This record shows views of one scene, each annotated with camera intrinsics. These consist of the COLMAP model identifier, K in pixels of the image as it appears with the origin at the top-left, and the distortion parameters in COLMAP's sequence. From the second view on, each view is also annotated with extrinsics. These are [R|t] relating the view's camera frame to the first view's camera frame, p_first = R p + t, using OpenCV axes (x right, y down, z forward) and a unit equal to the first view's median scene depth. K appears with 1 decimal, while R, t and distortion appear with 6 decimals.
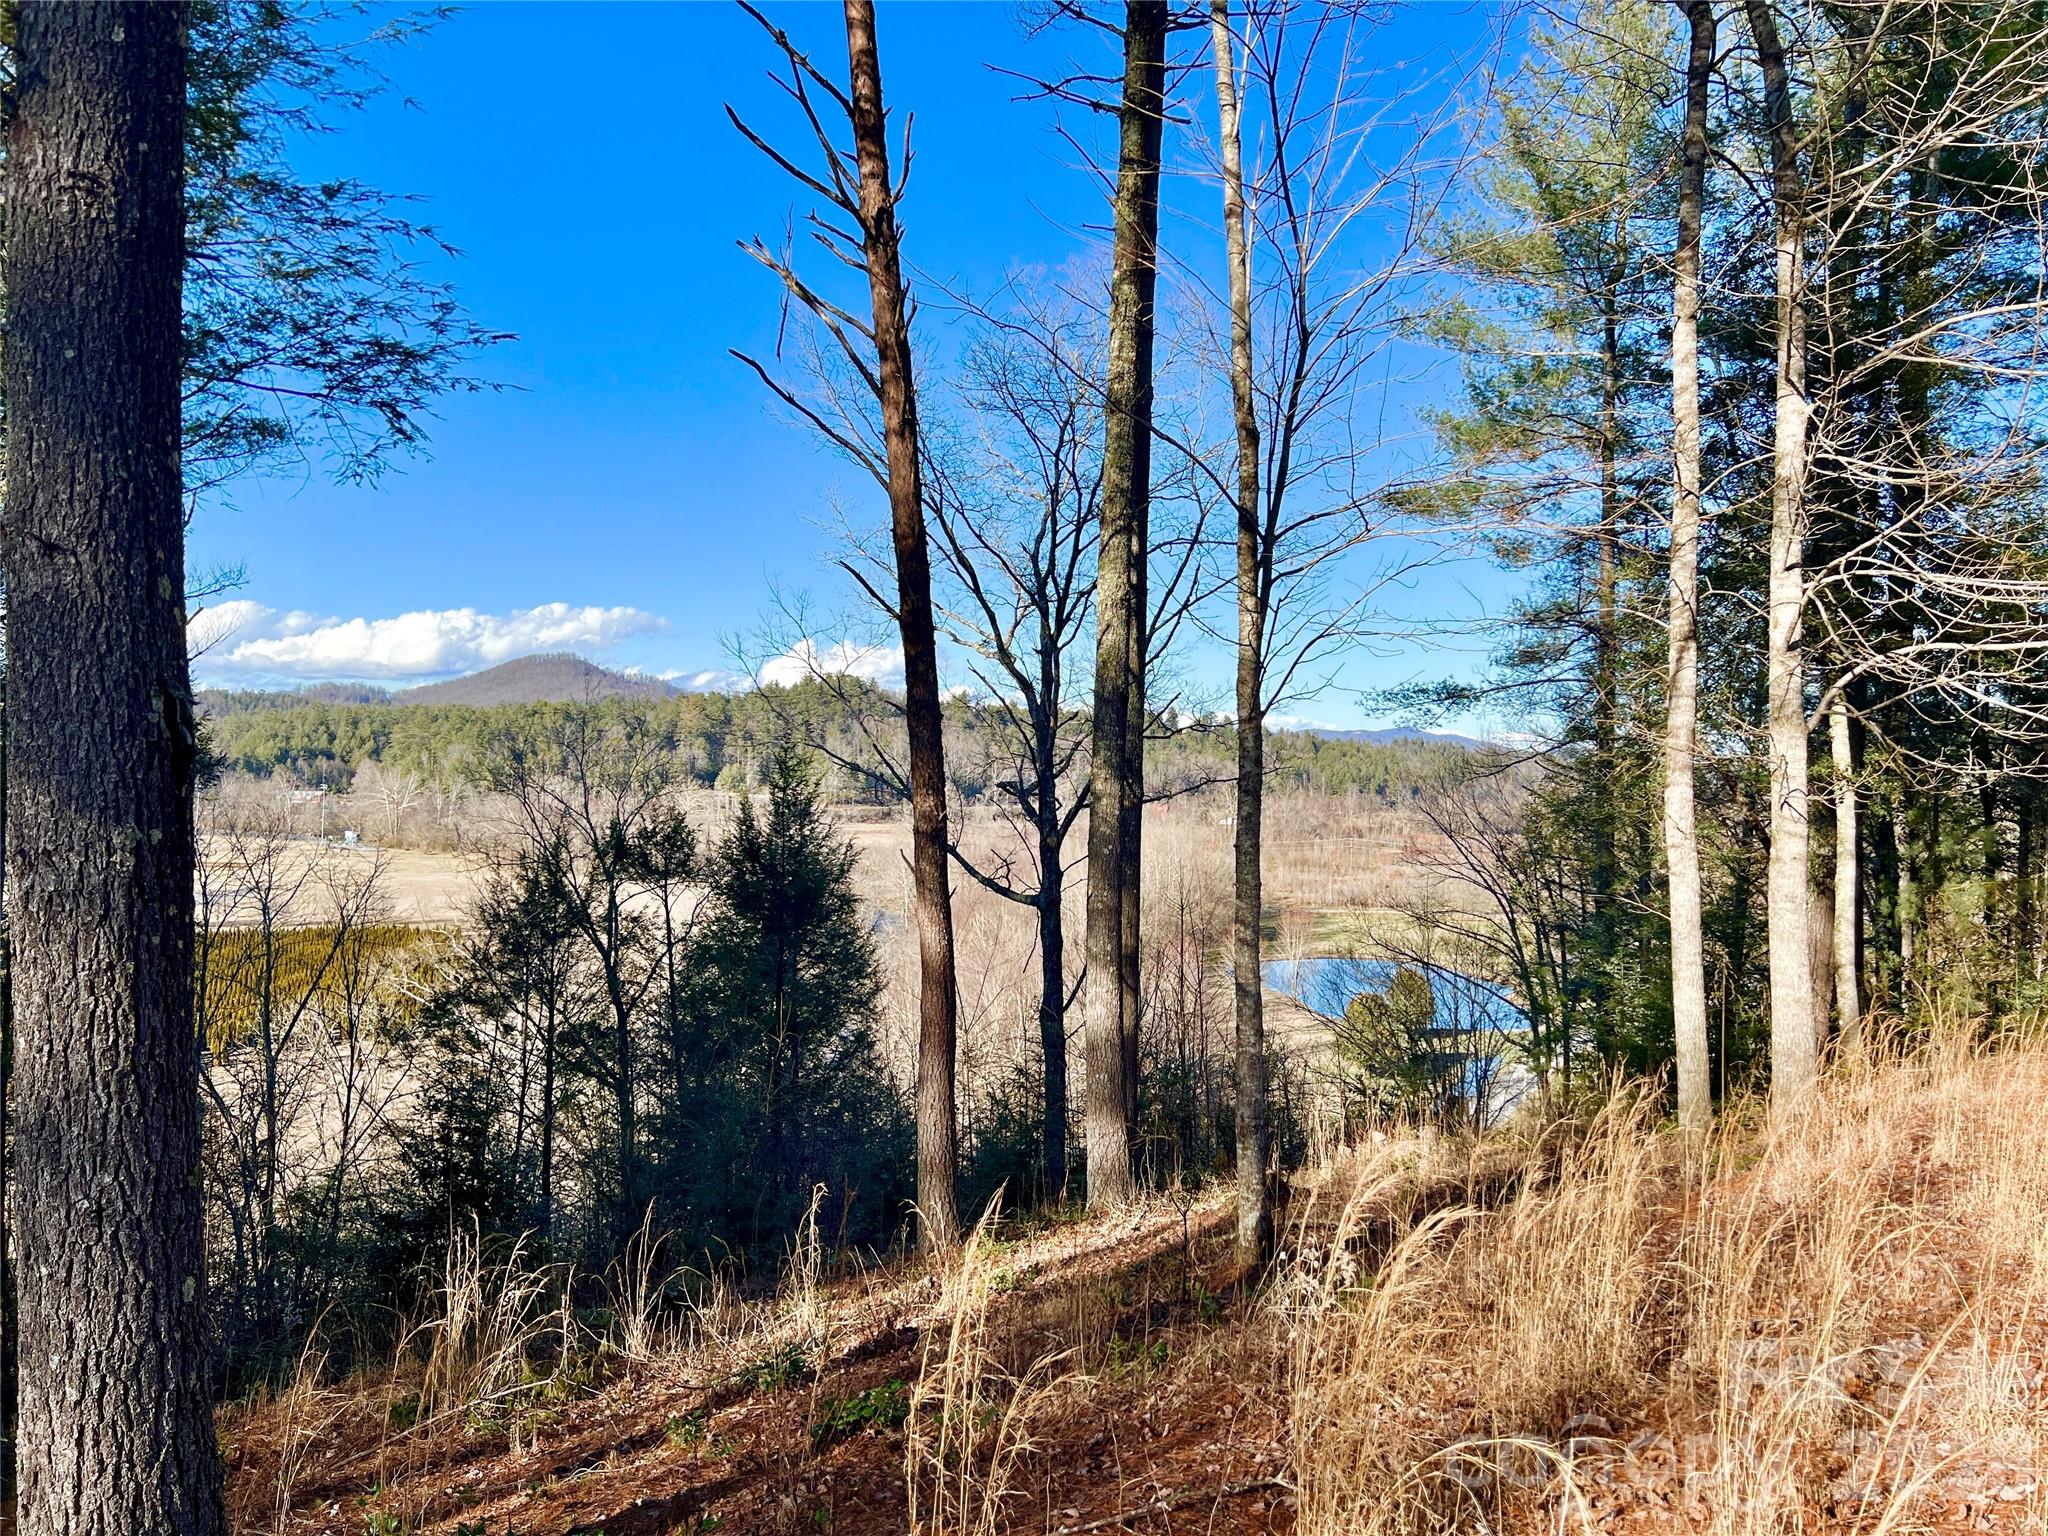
lens RADIAL K [[1505.5, 0, 1024.0], [0, 1505.5, 754.7], [0, 0, 1]] dist [0.014841, 0.003762]
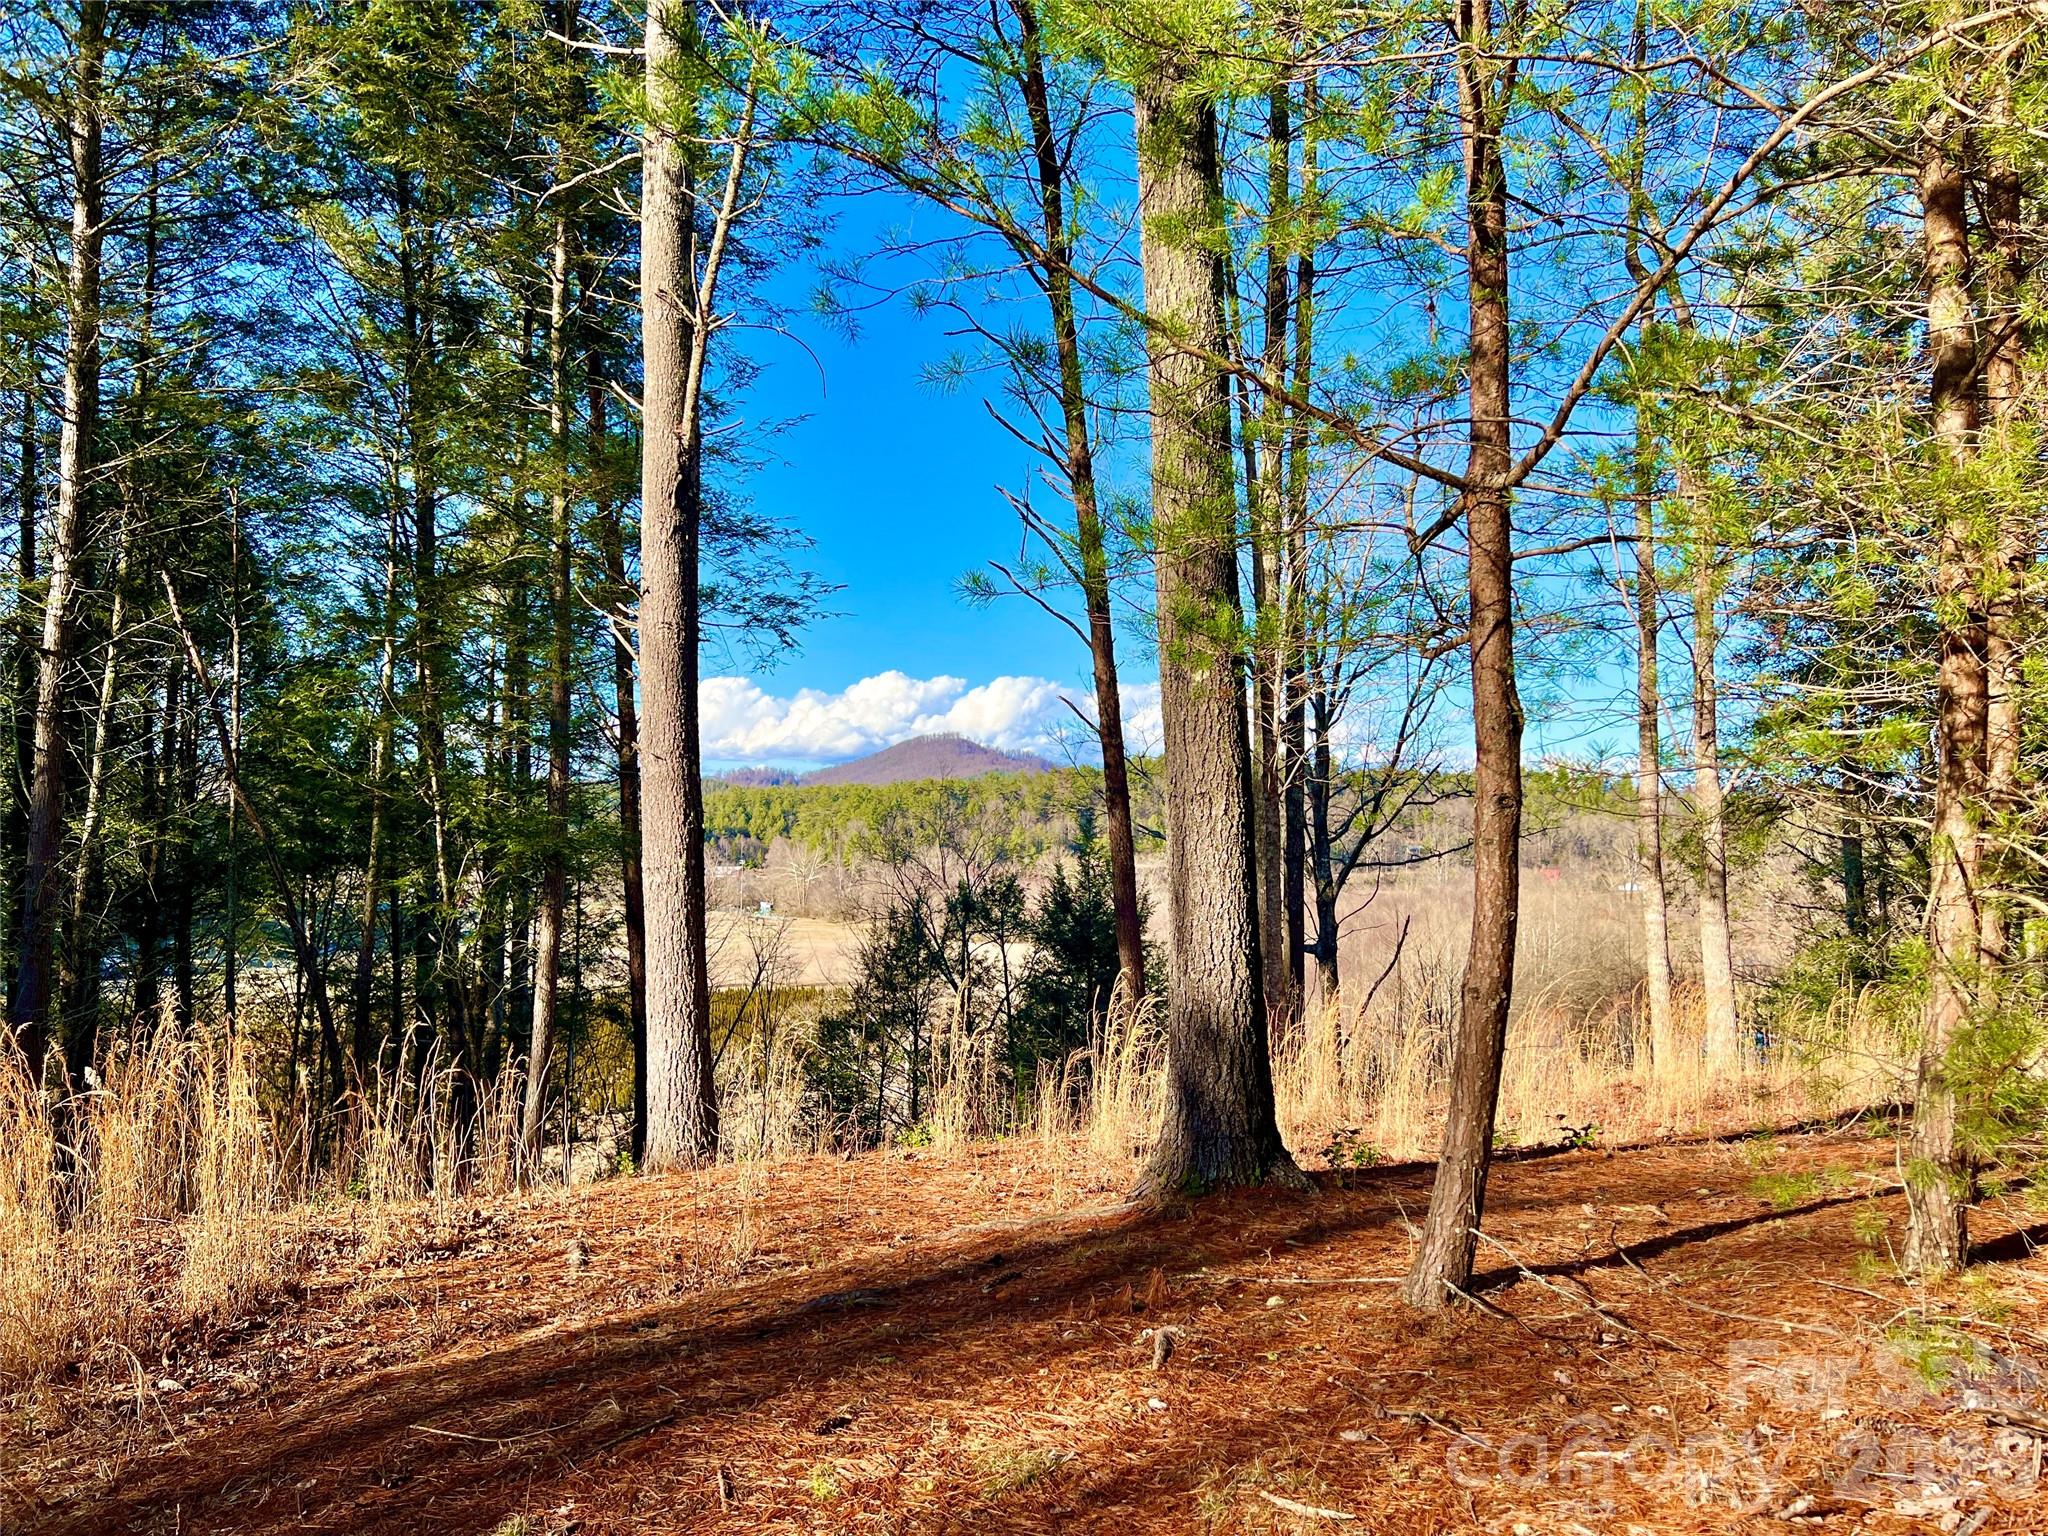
lens RADIAL K [[1505.5, 0, 1023.0], [0, 1505.5, 773.2], [0, 0, 1]] dist [0.014841, 0.003762]
pose [[0.968874, -0.027497, -0.246024, 0.077787], [0.019149, 0.999159, -0.036261, 0.001162], [0.246814, 0.030422, 0.968585, -0.171455]]
